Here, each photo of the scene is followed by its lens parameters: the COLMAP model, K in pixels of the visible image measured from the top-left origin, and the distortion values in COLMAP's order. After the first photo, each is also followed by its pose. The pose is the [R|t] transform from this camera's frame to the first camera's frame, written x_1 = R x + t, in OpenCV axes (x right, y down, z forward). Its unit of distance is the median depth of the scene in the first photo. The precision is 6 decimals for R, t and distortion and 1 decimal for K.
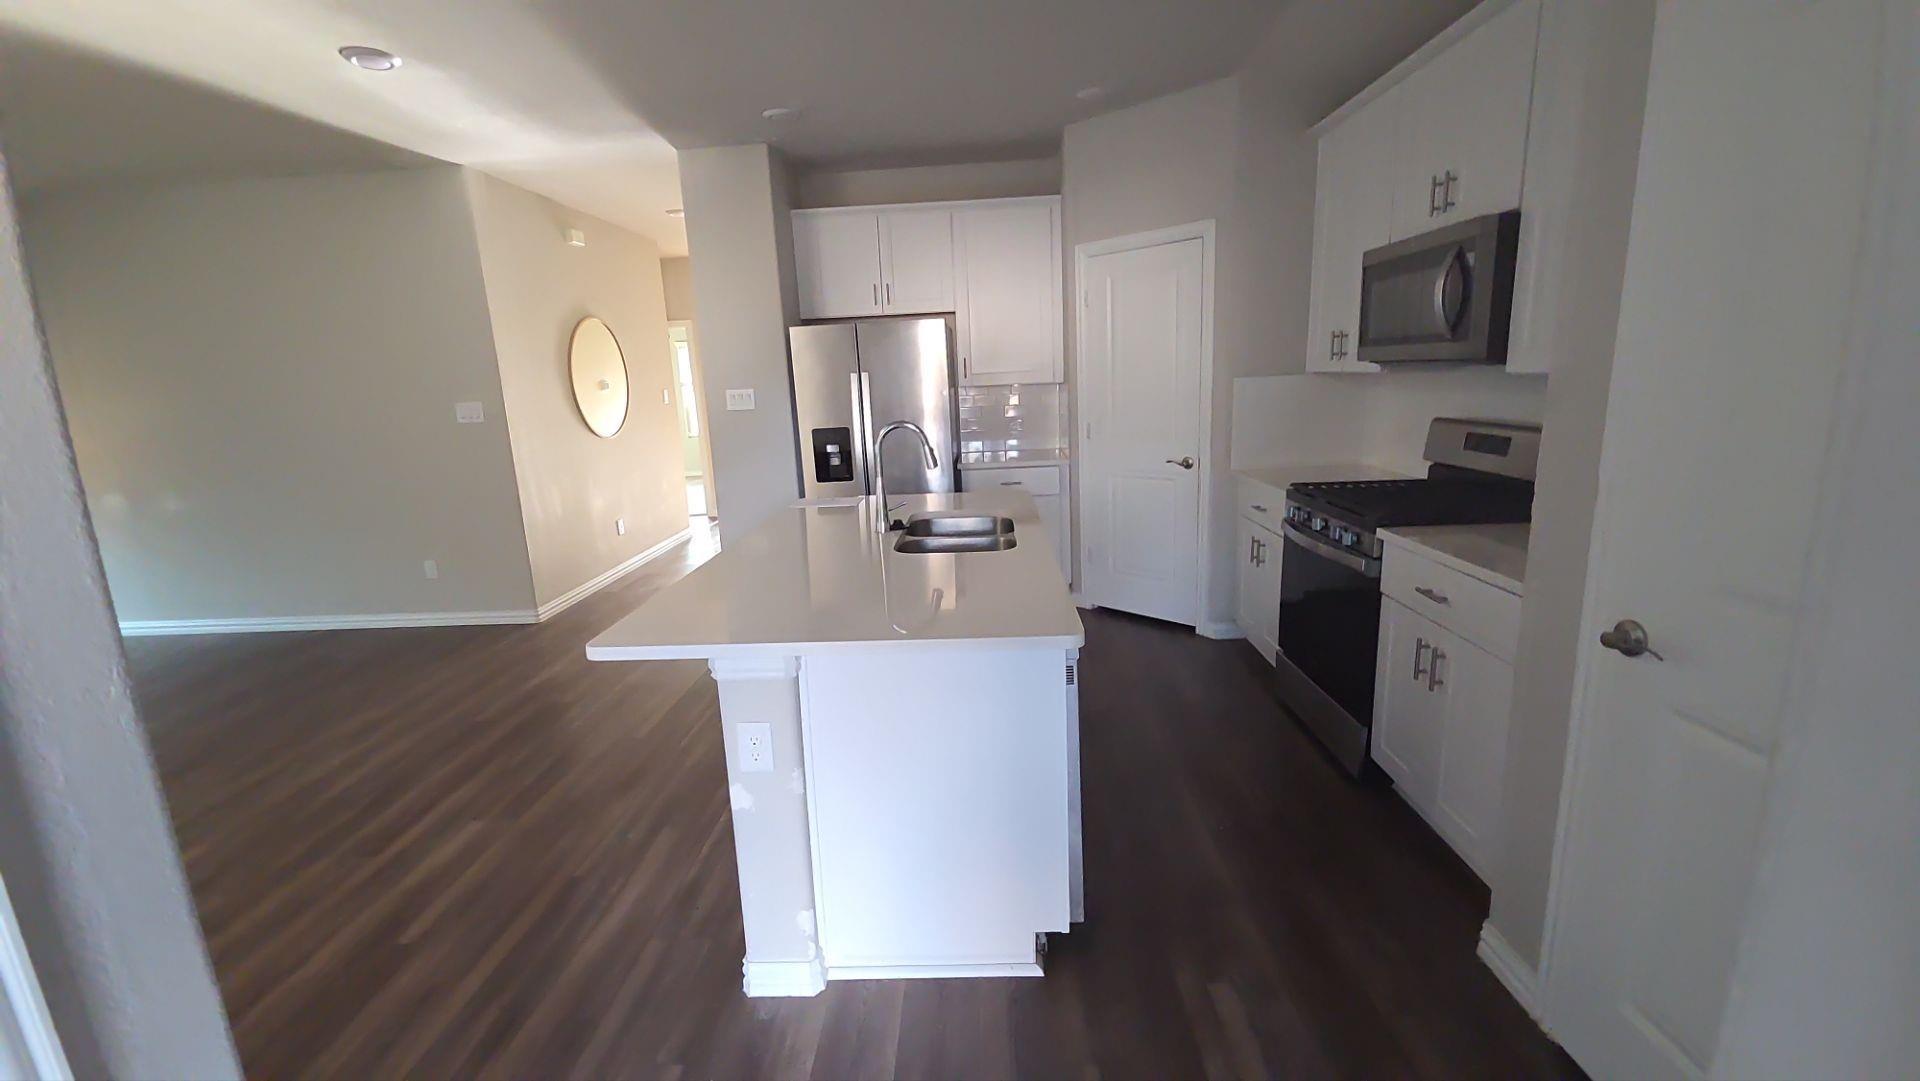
lens RADIAL K [[785.6, 0, 968.3], [0, 785.6, 549.2], [0, 0, 1]] dist [0.007321, -0.007048]
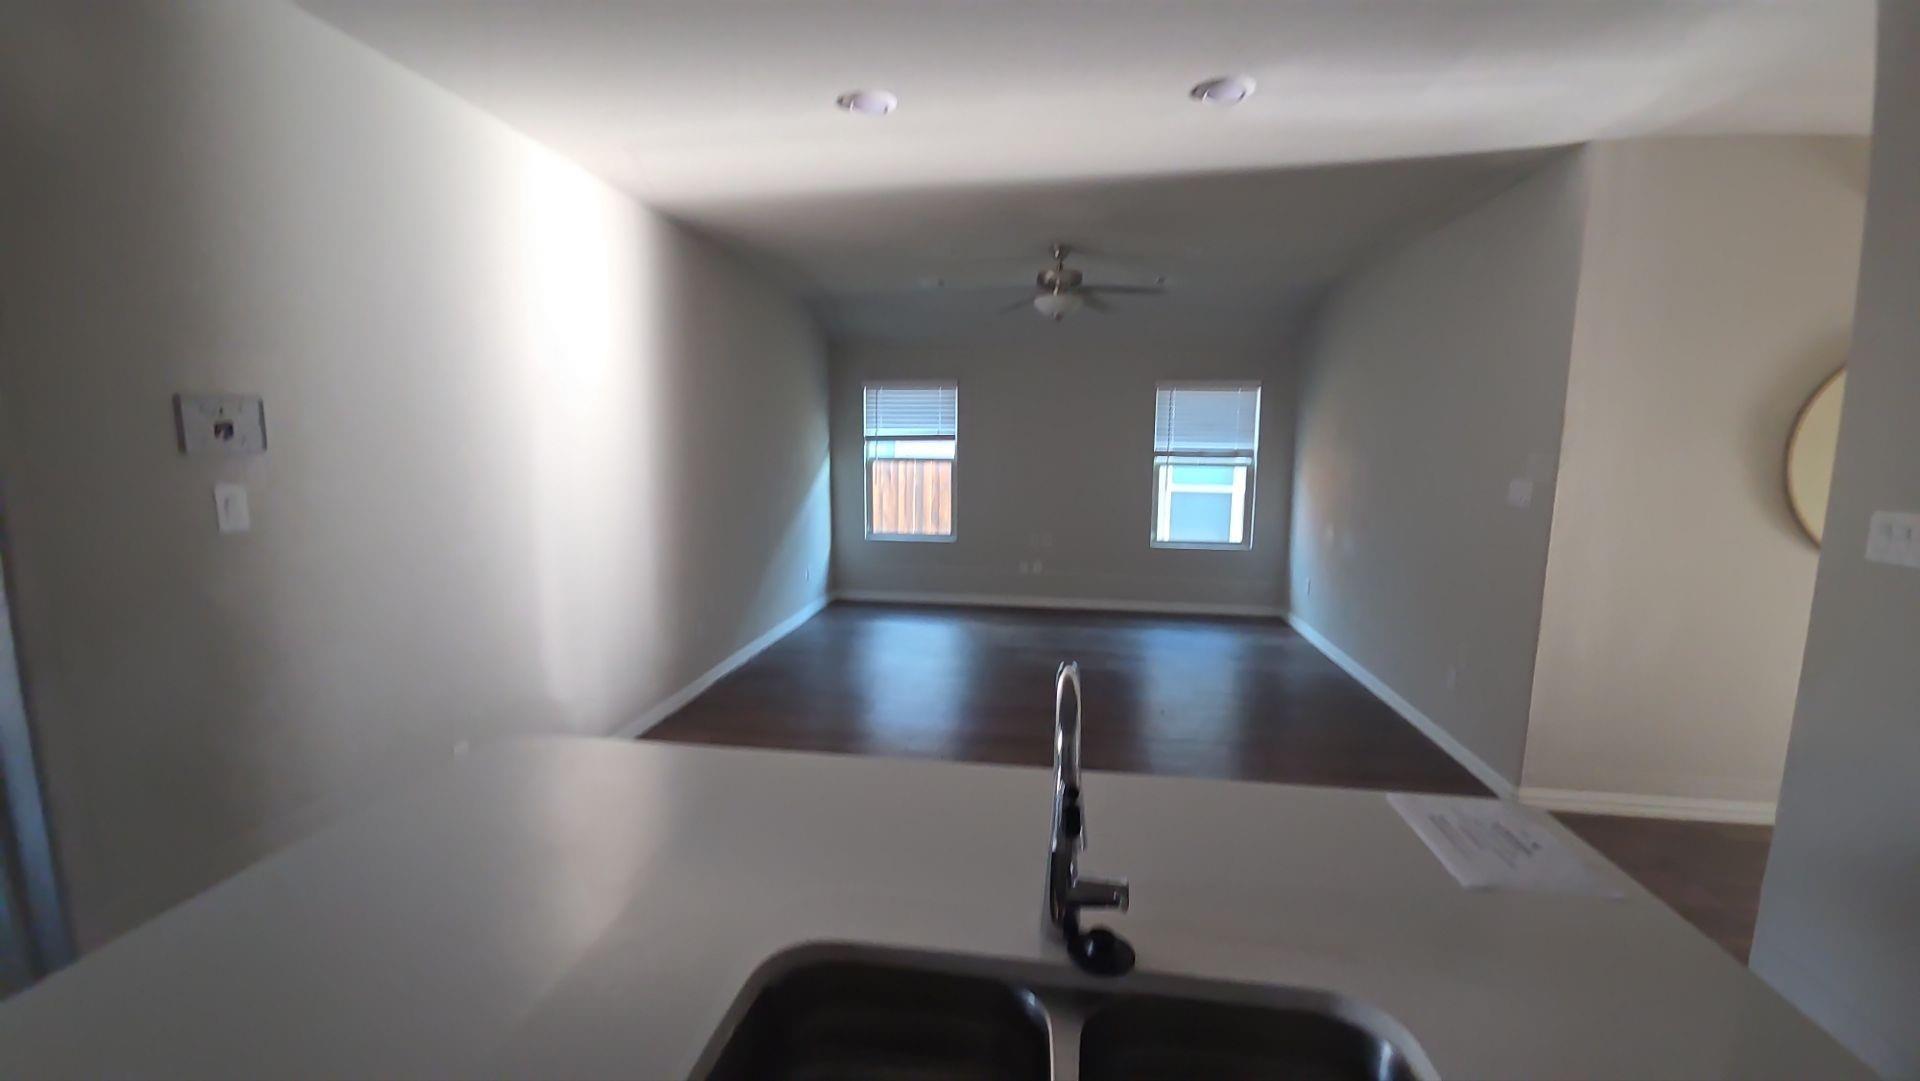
lens RADIAL K [[785.6, 0, 975.2], [0, 785.6, 552.1], [0, 0, 1]] dist [0.007321, -0.007048]
pose [[-0.111528, 0.183642, -0.976646, 0.137280], [-0.221427, 0.953478, 0.204571, -0.162126], [0.968779, 0.239071, -0.065676, 0.585790]]
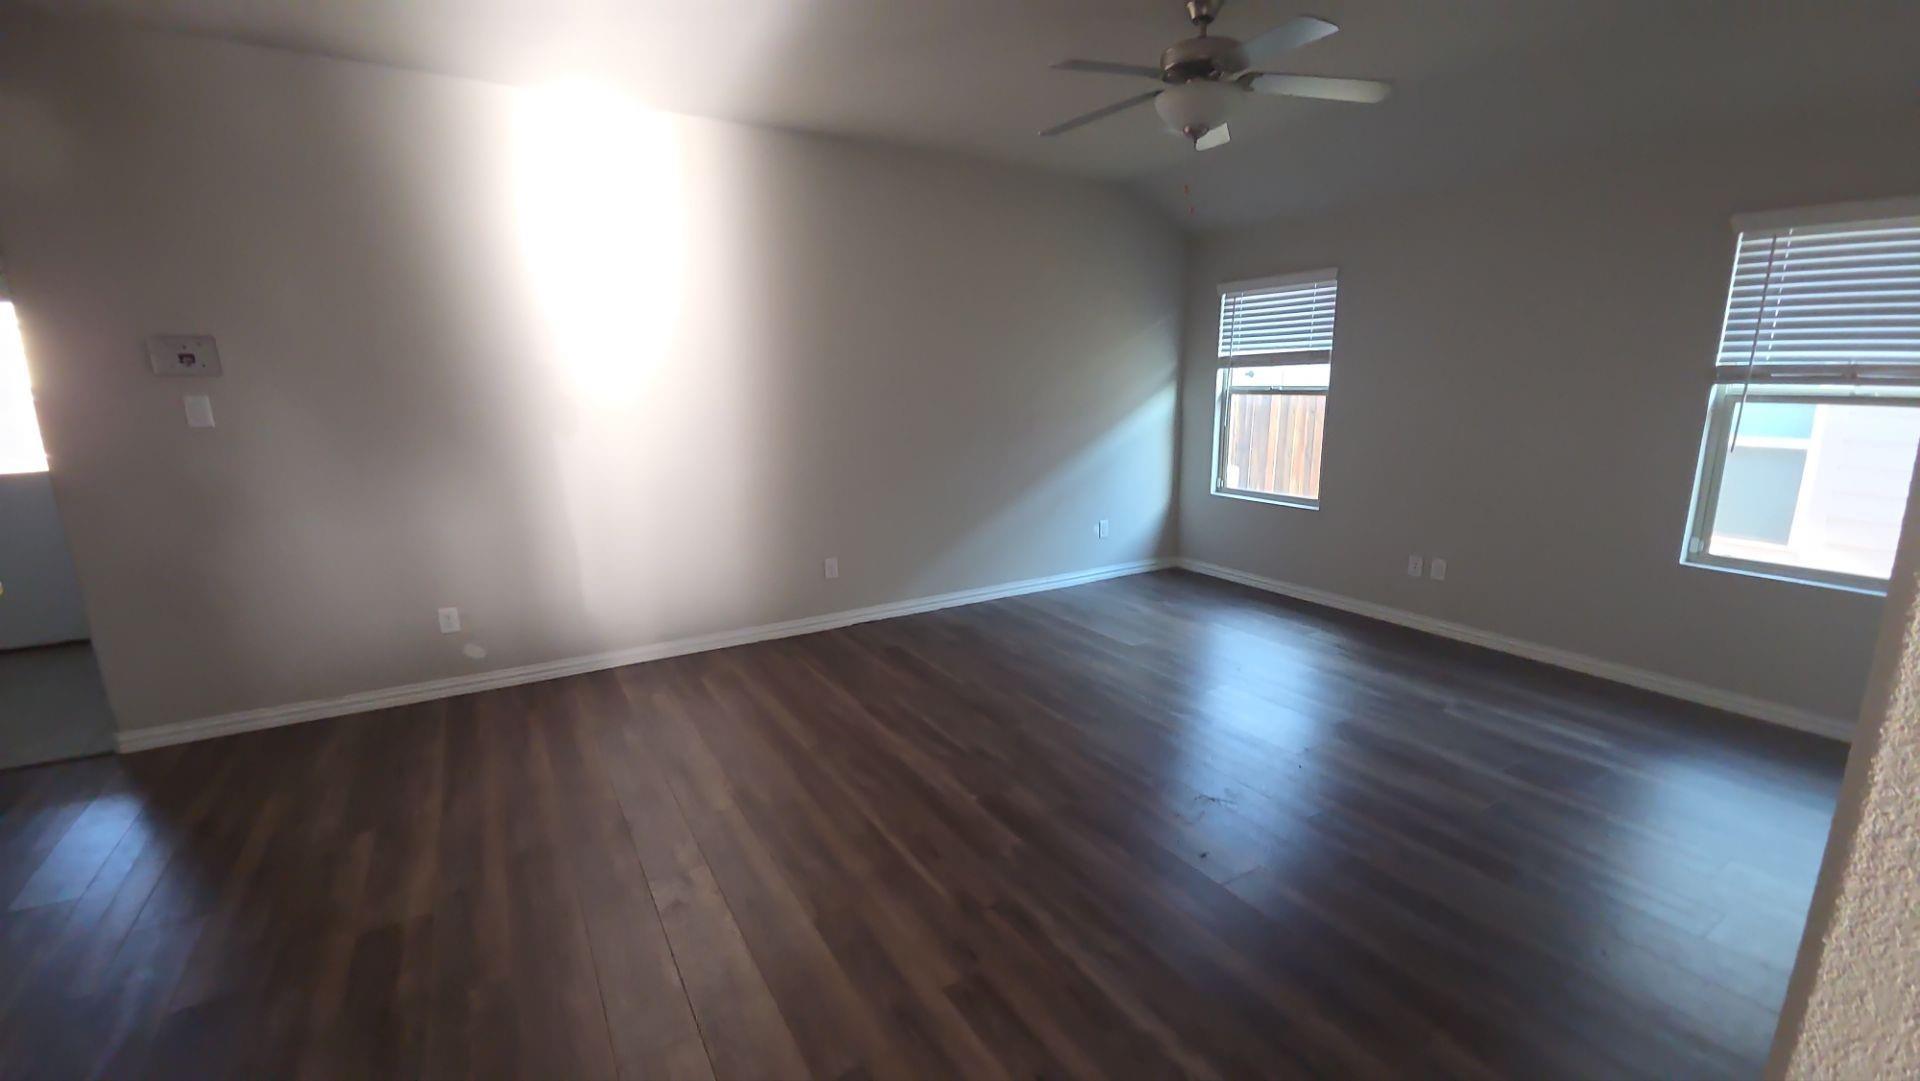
lens RADIAL K [[785.6, 0, 968.7], [0, 785.6, 538.7], [0, 0, 1]] dist [0.007321, -0.007048]
pose [[-0.842893, 0.158412, -0.514235, -0.418901], [-0.071041, 0.914554, 0.398176, -0.208227], [0.533371, 0.372151, -0.759618, 0.994292]]
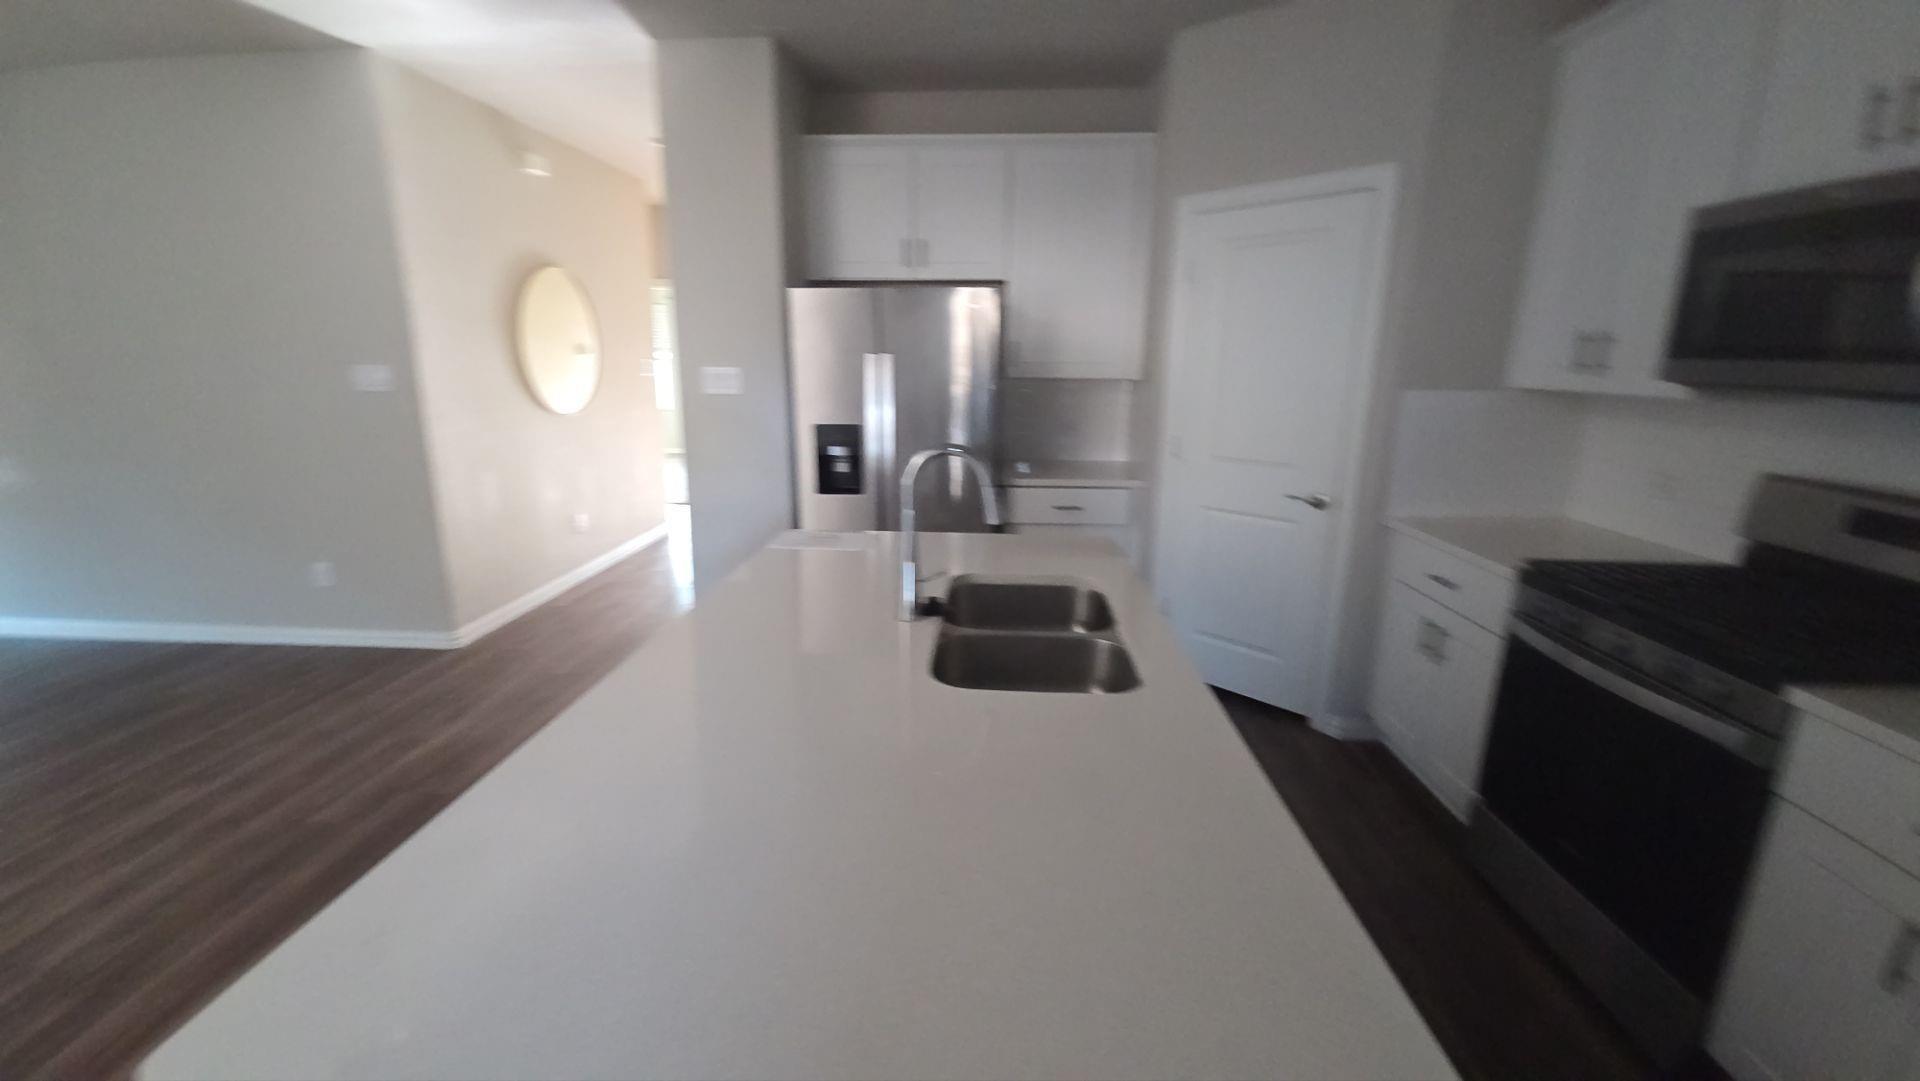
lens RADIAL K [[785.6, 0, 956.3], [0, 785.6, 542.5], [0, 0, 1]] dist [0.007321, -0.007048]
pose [[0.998279, 0.056754, -0.014786, -0.042957], [-0.056518, 0.998274, 0.015961, -0.058415], [0.015666, -0.015098, 0.999763, 0.237719]]
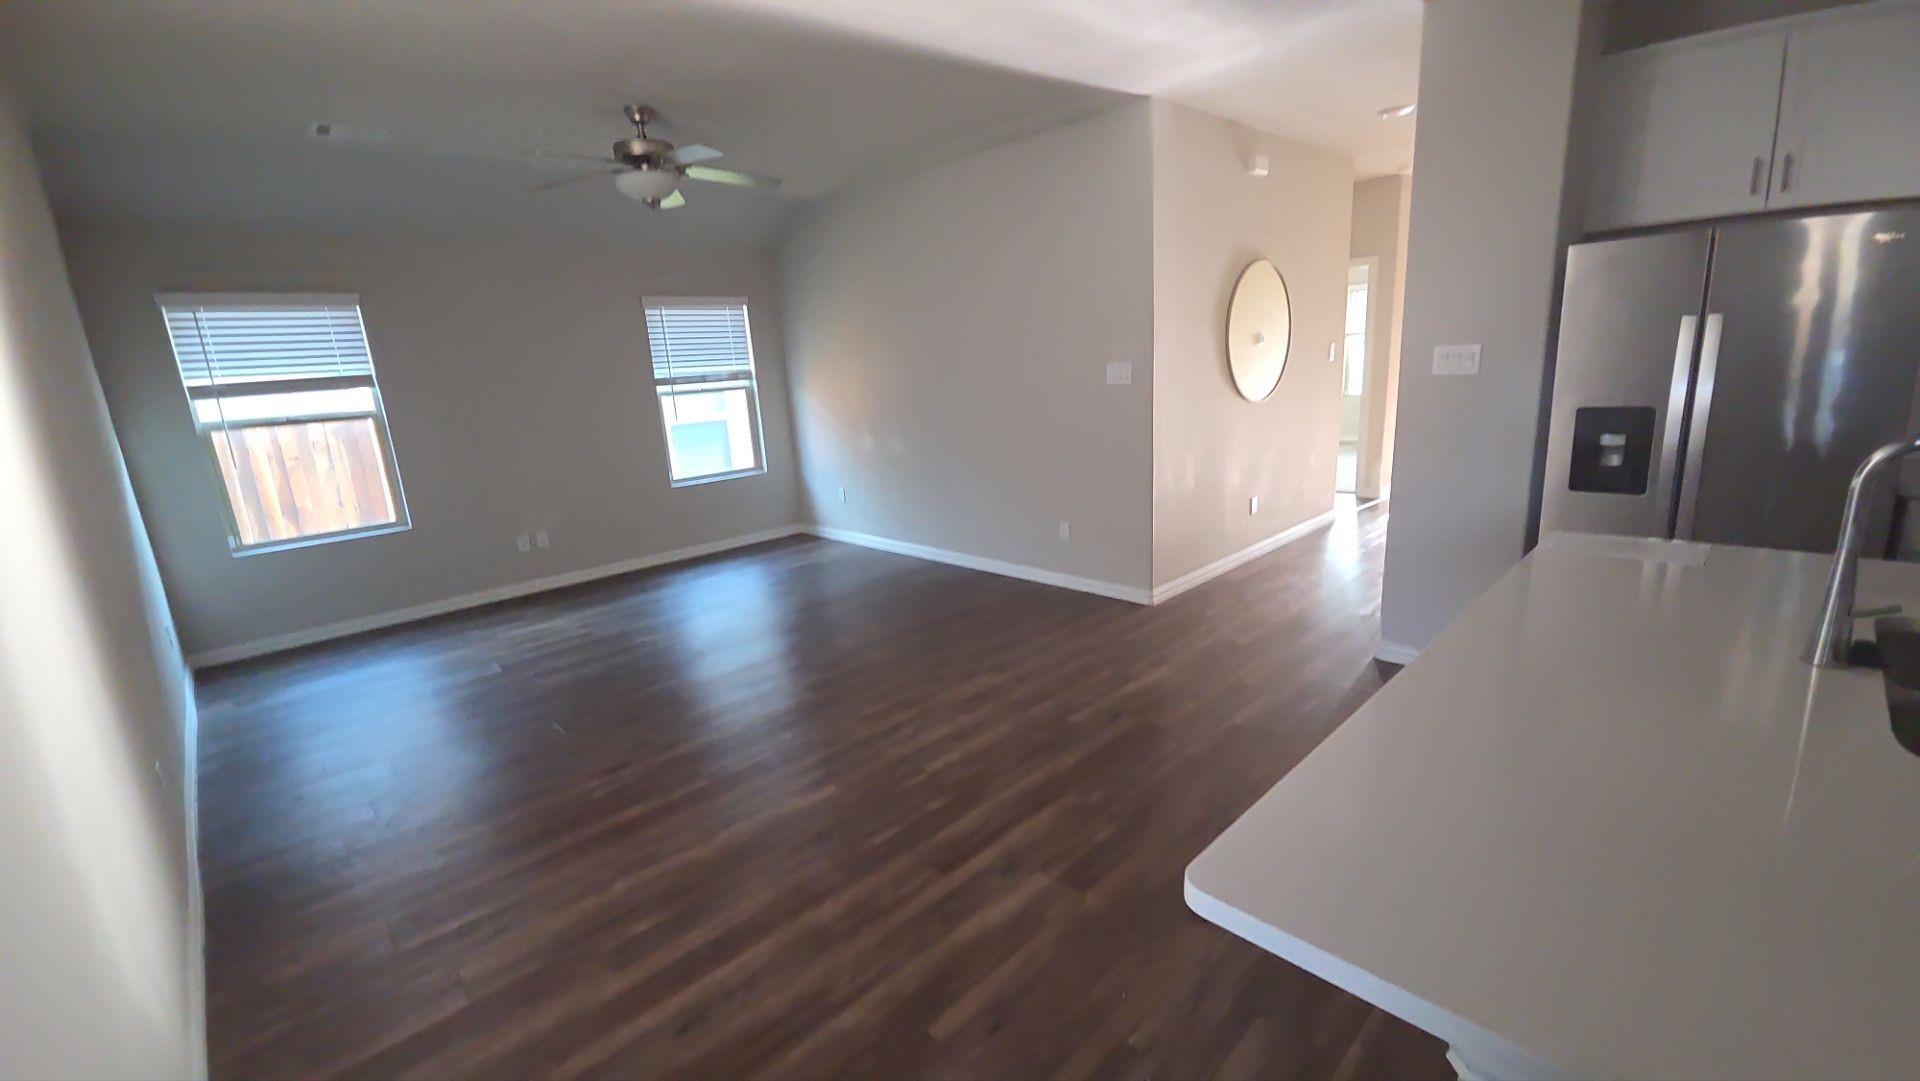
lens RADIAL K [[785.6, 0, 948.5], [0, 785.6, 538.4], [0, 0, 1]] dist [0.007321, -0.007048]
pose [[0.707242, 0.157781, -0.689140, -0.103069], [-0.124382, 0.987343, 0.098406, -0.047664], [0.695944, 0.016120, 0.717915, 0.193265]]
